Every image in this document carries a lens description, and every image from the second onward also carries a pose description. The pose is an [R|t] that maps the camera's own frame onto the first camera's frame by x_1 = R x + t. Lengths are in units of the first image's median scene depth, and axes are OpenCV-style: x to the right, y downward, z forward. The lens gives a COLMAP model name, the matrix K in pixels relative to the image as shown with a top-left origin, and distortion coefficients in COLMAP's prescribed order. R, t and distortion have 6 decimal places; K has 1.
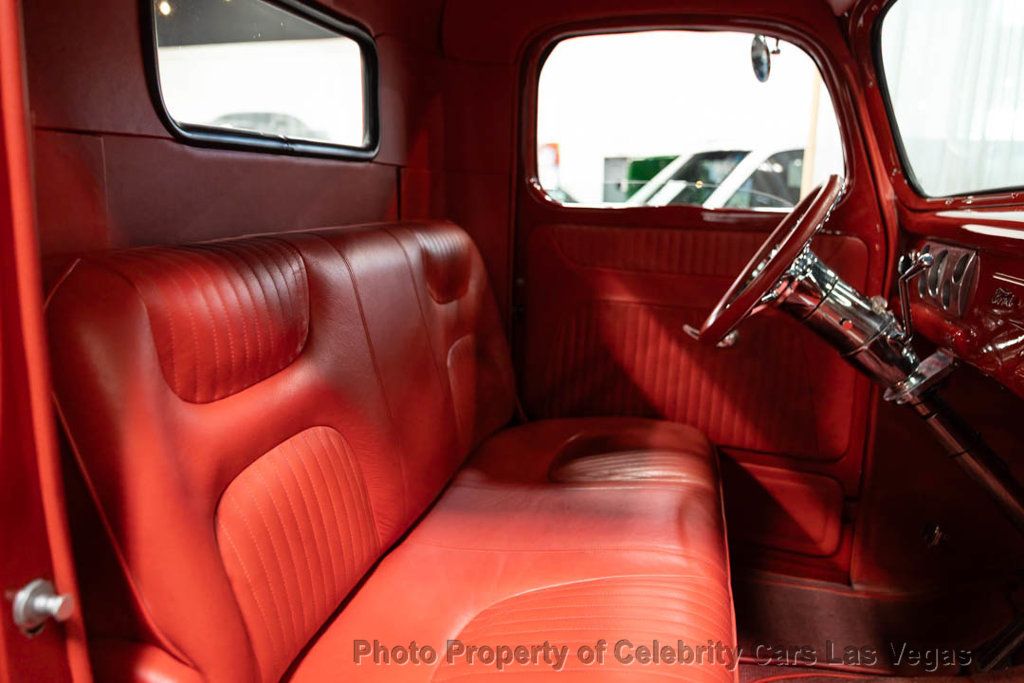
lens RADIAL K [[782.0, 0, 512.0], [0, 782.0, 341.5], [0, 0, 1]] dist [0.015911, 0.001542]
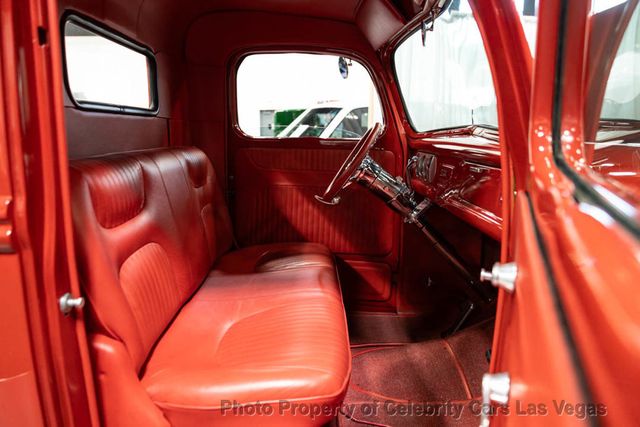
lens RADIAL K [[488.7, 0, 320.0], [0, 488.7, 213.5], [0, 0, 1]] dist [0.015911, 0.001542]
pose [[0.970247, -0.048276, 0.237256, -0.077321], [0.052910, 0.998512, -0.013202, 0.046804], [-0.236265, 0.025363, 0.971358, -0.259398]]
